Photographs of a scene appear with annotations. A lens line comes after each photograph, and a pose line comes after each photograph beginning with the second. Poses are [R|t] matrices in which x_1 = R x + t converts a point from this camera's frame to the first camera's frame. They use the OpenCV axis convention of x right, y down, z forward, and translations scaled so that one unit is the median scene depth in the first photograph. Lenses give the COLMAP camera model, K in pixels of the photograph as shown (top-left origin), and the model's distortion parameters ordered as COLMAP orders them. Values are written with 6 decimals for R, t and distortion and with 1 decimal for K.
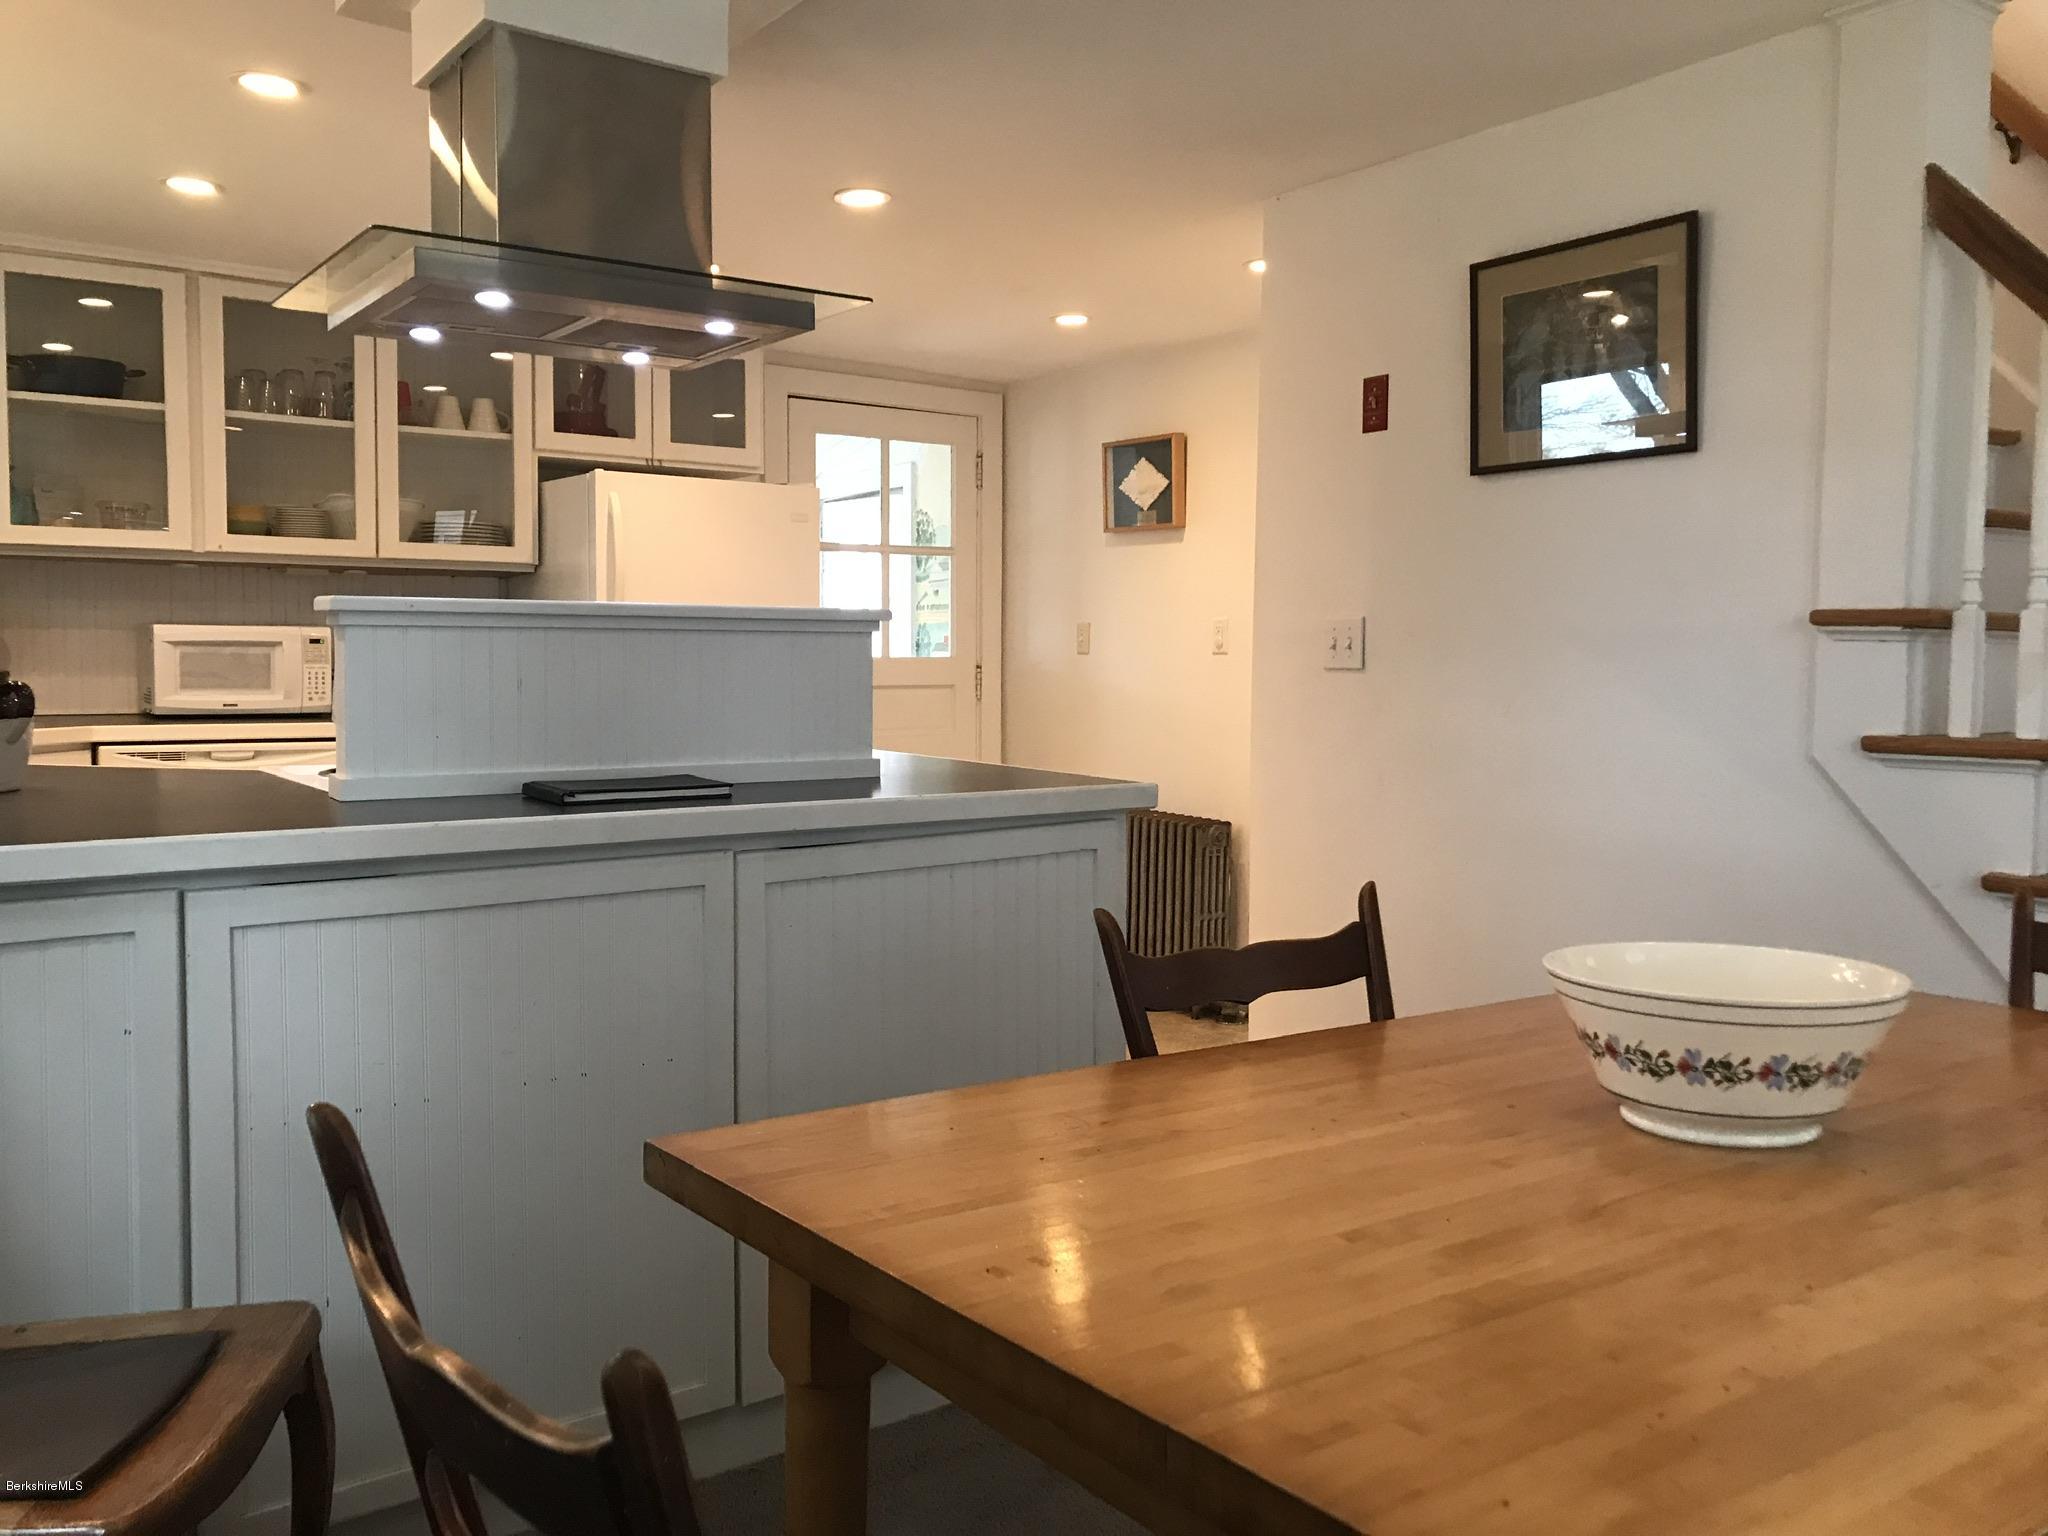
lens RADIAL K [[1668.7, 0, 1027.0], [0, 1668.7, 765.8], [0, 0, 1]] dist [0.030926, -0.013324]
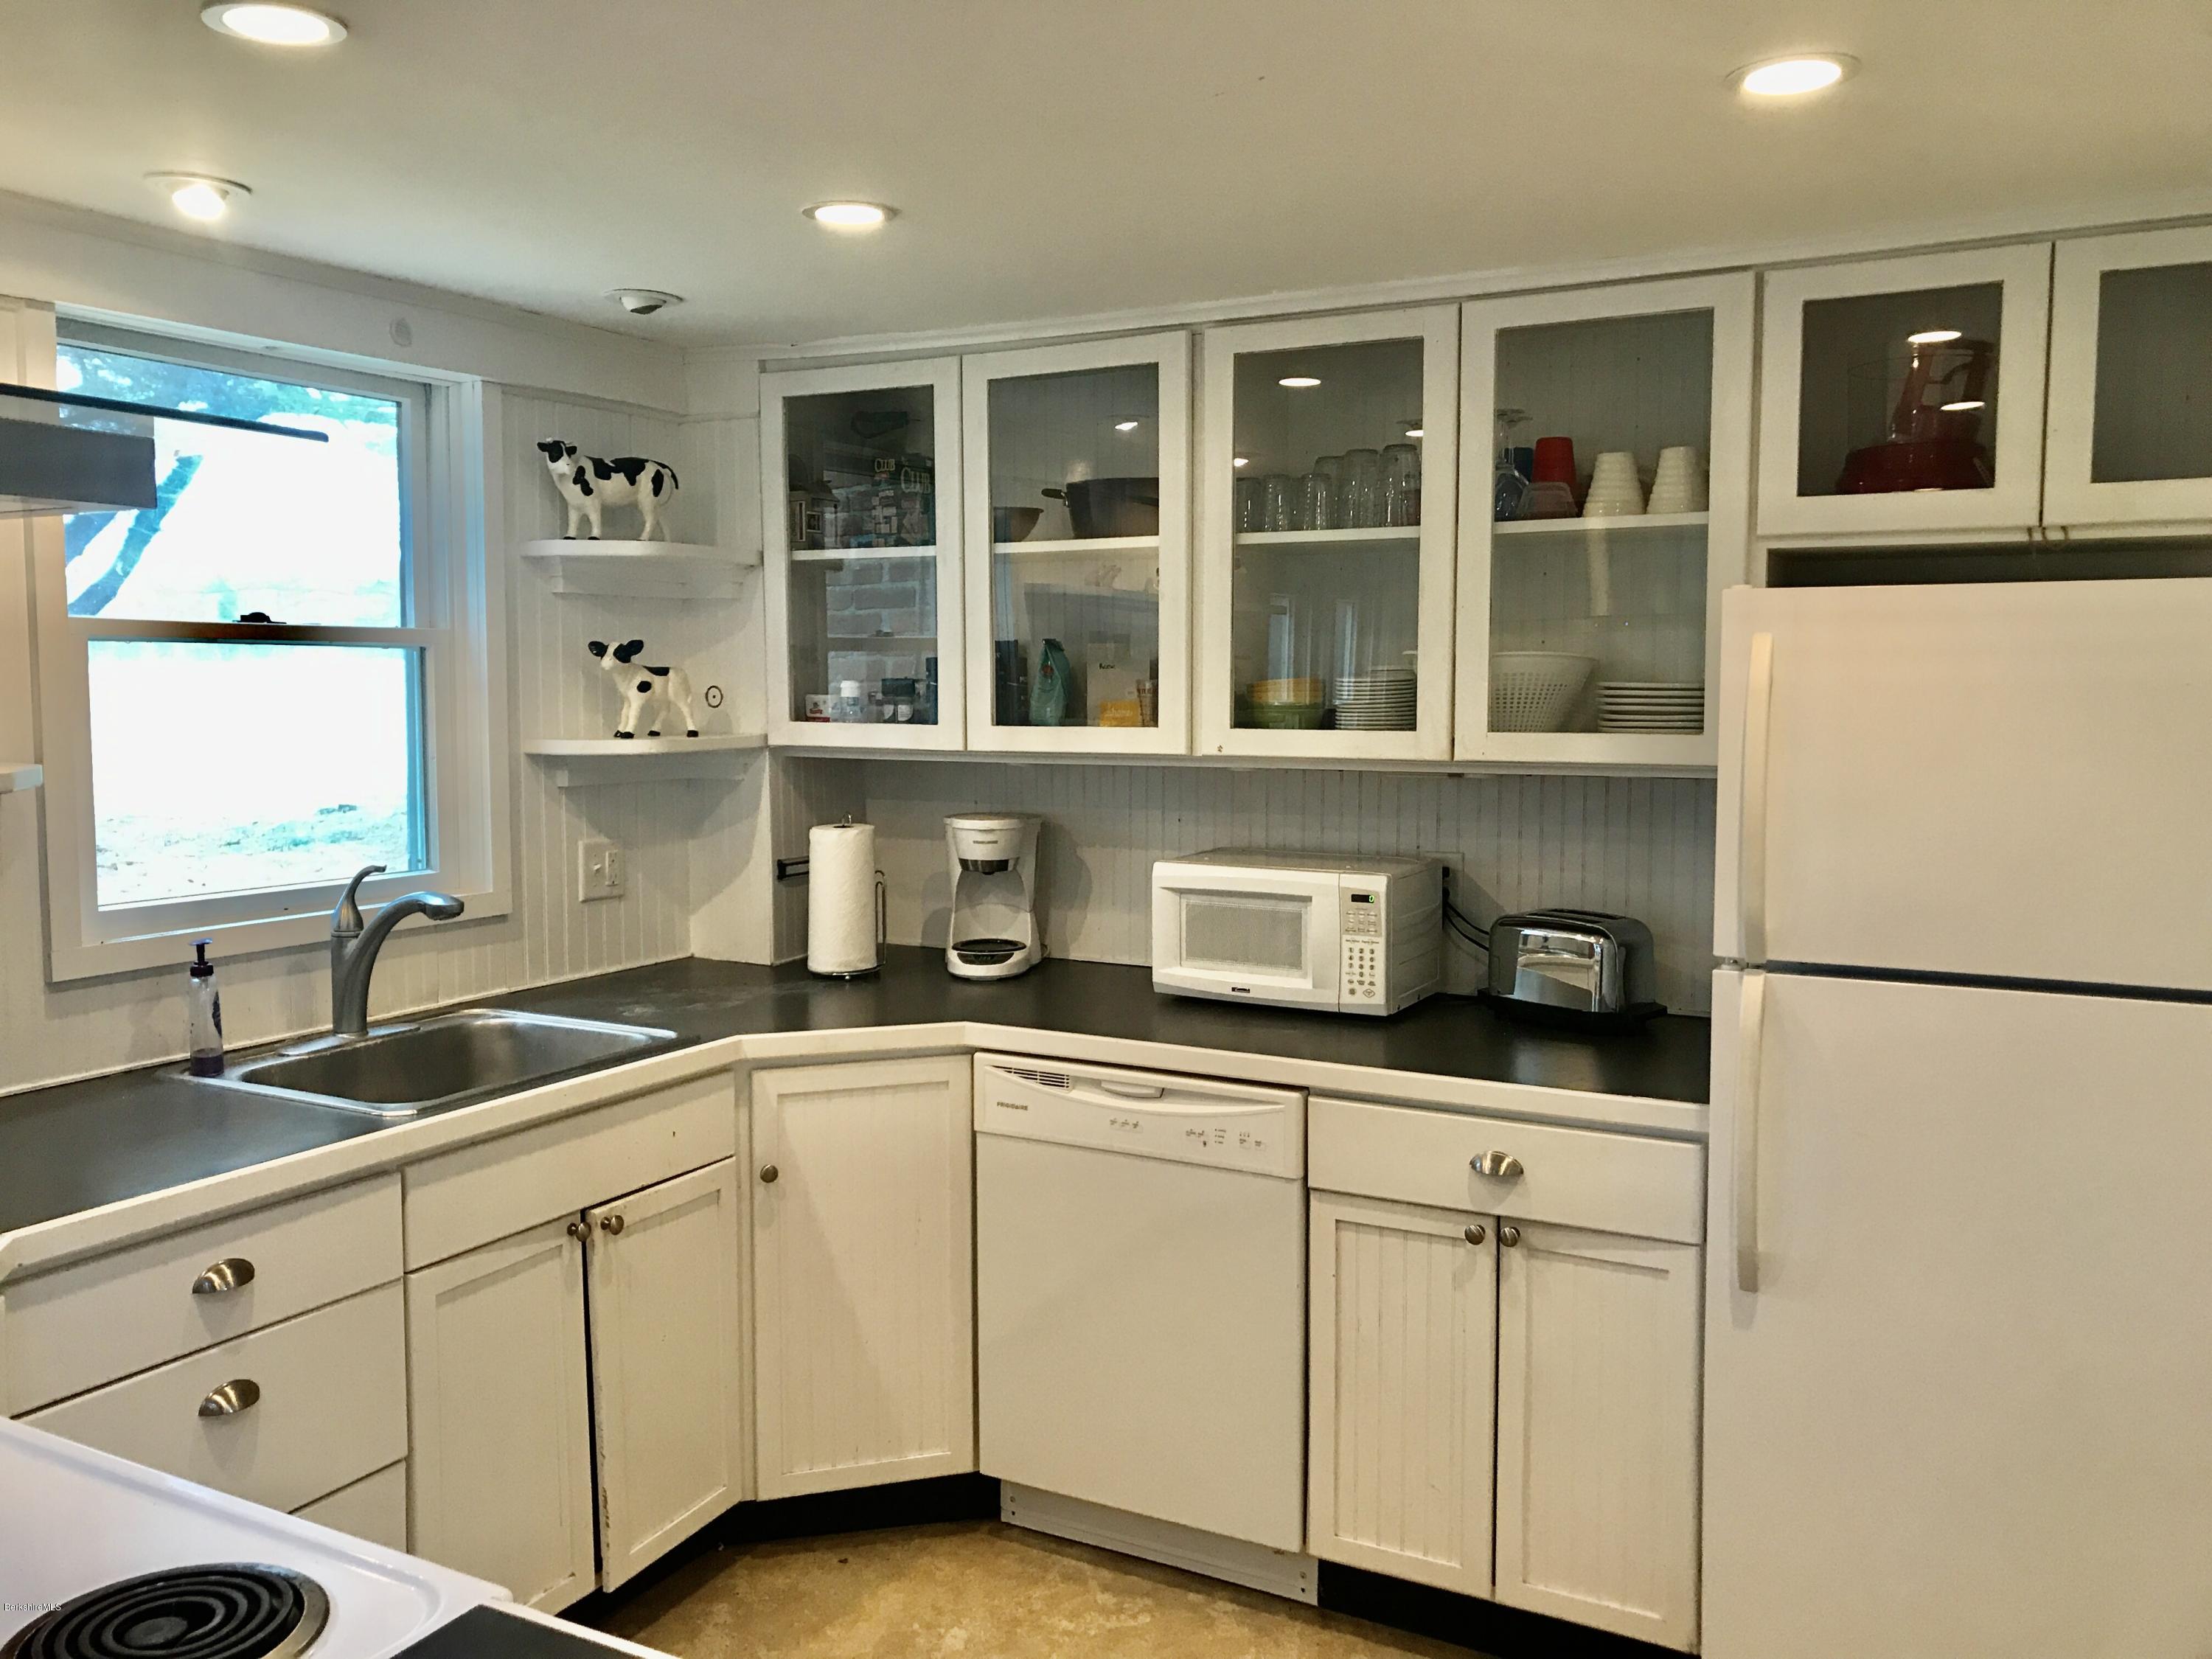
lens RADIAL K [[1802.3, 0, 1106.7], [0, 1802.3, 829.4], [0, 0, 1]] dist [0.030926, -0.013324]
pose [[0.434921, 0.069638, -0.897772, 0.117969], [-0.058051, 0.997100, 0.049220, -0.128208], [0.898595, 0.030710, 0.437702, 0.648055]]
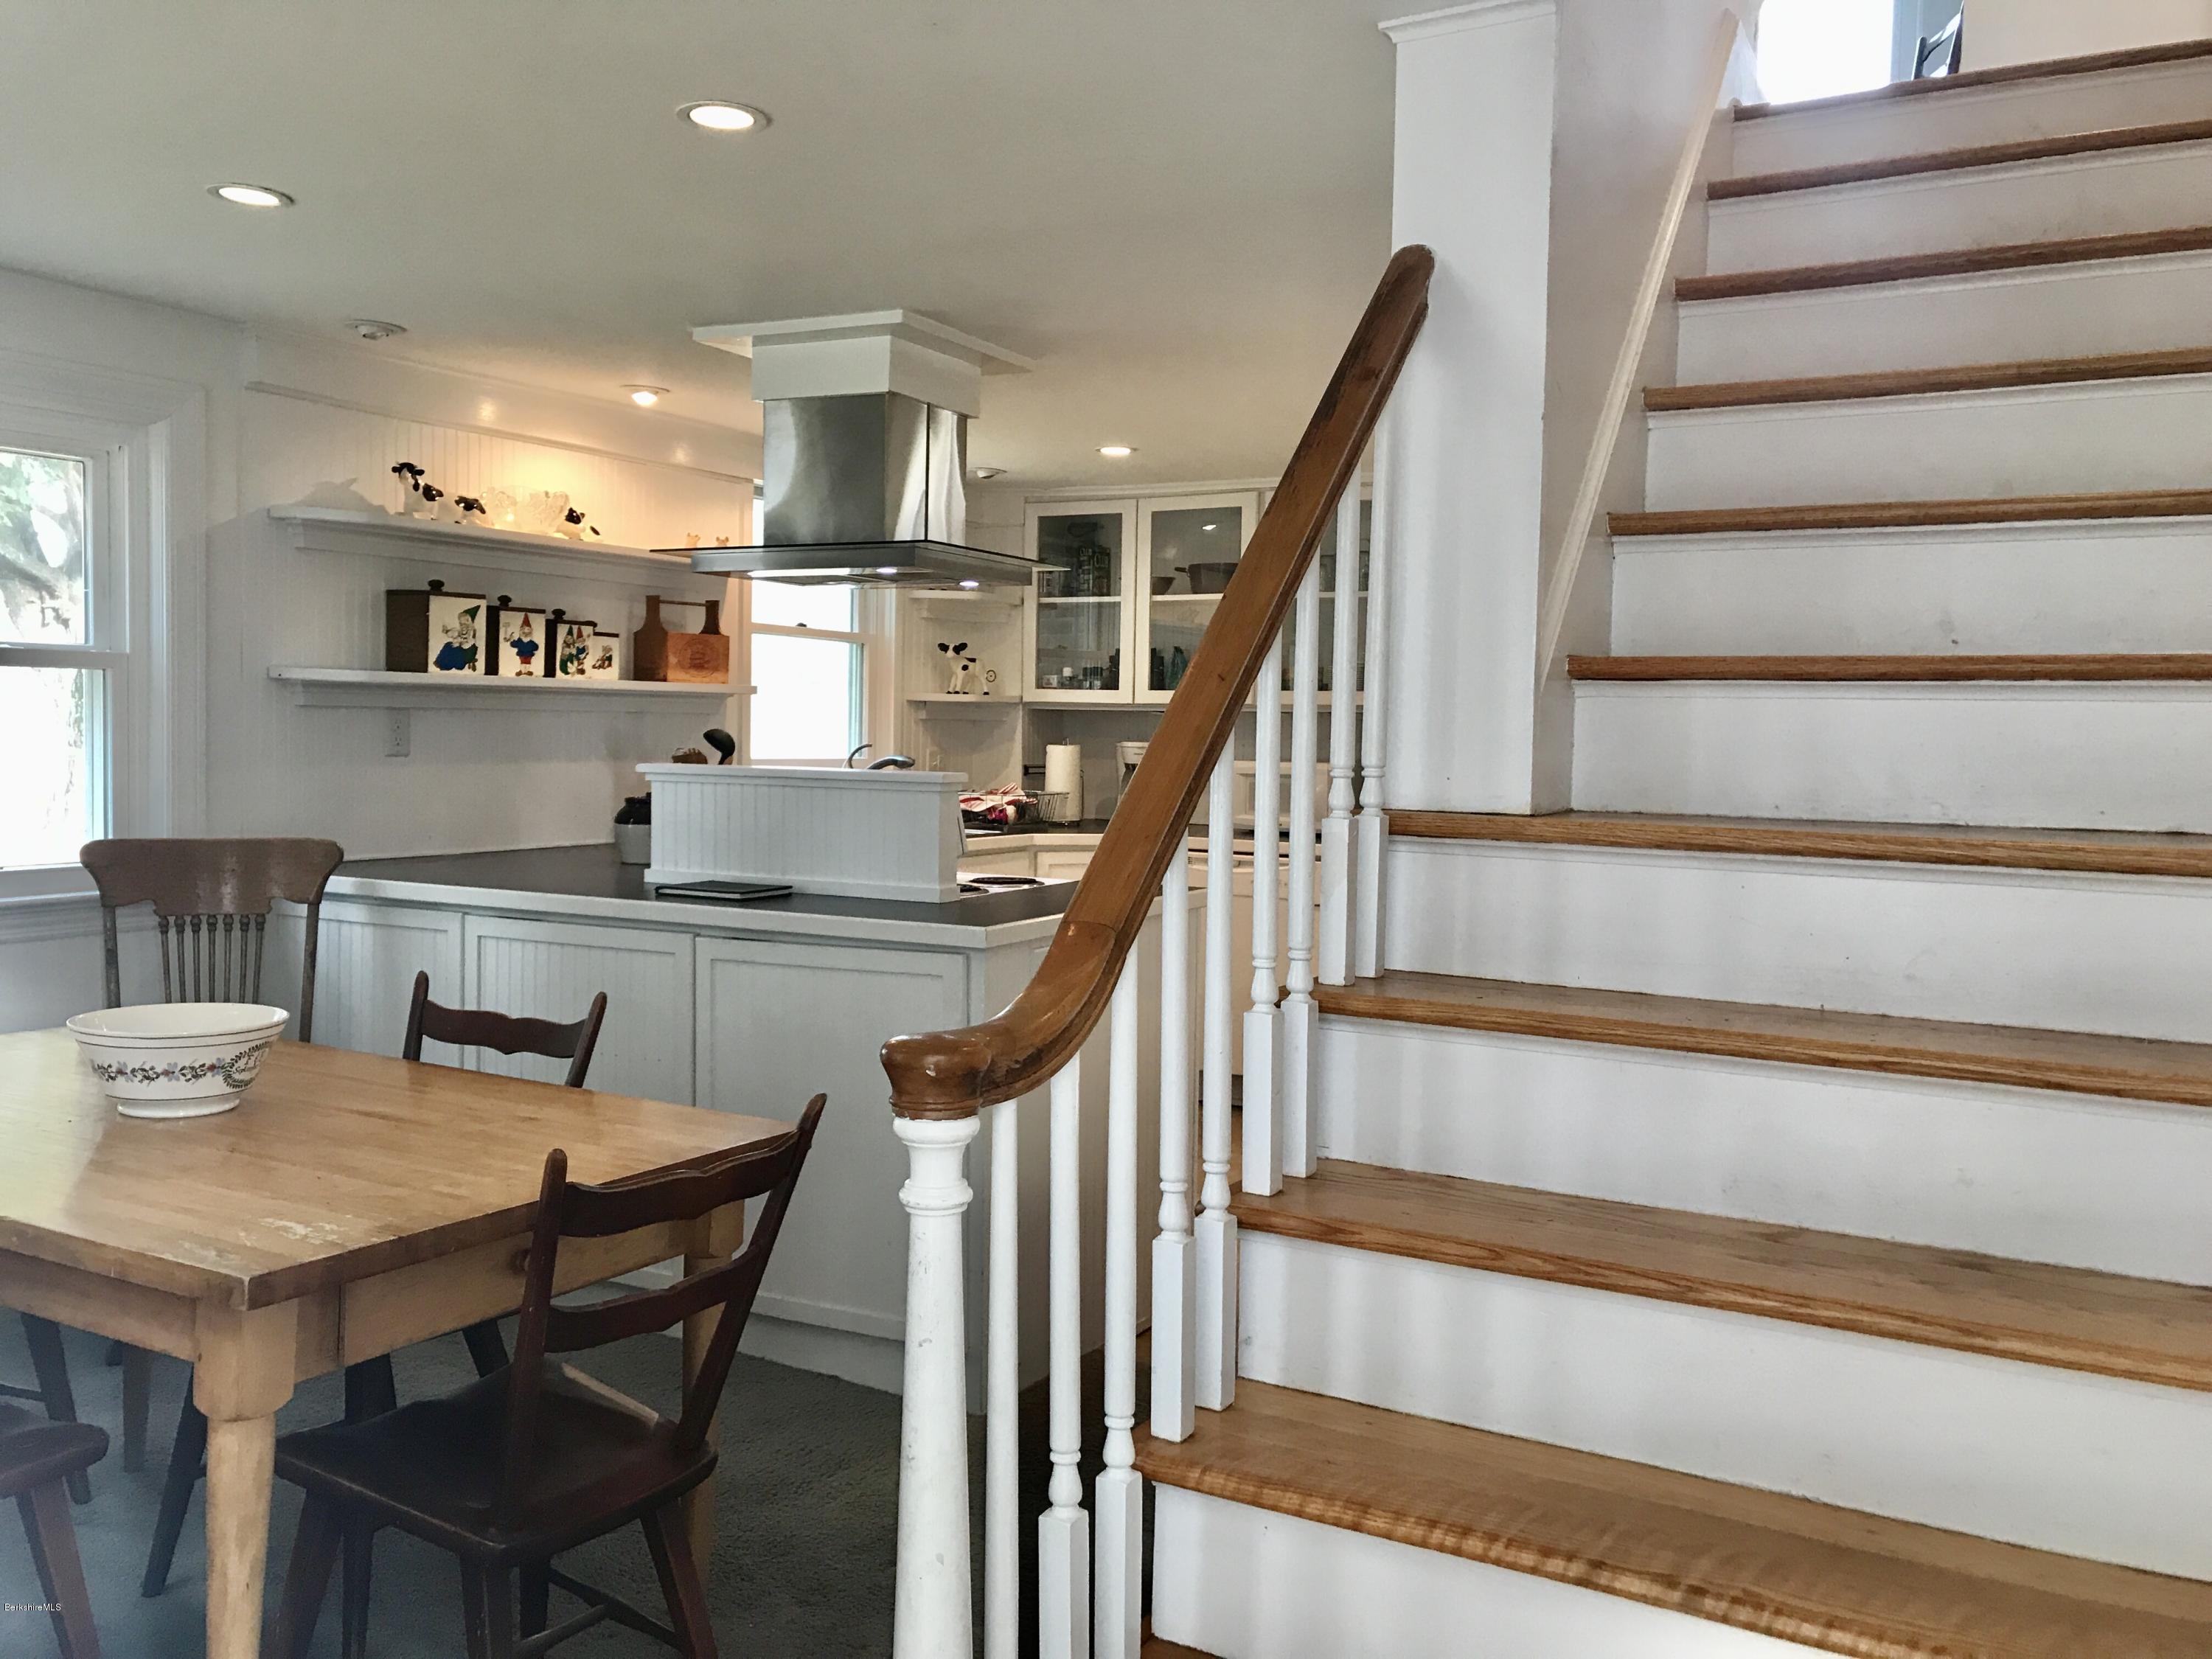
lens RADIAL K [[1802.3, 0, 1105.2], [0, 1802.3, 834.8], [0, 0, 1]] dist [0.030926, -0.013324]
pose [[0.437664, 0.056405, -0.897368, 0.689370], [-0.076767, 0.996730, 0.025210, -0.051931], [0.895855, 0.057855, 0.440563, 0.282755]]
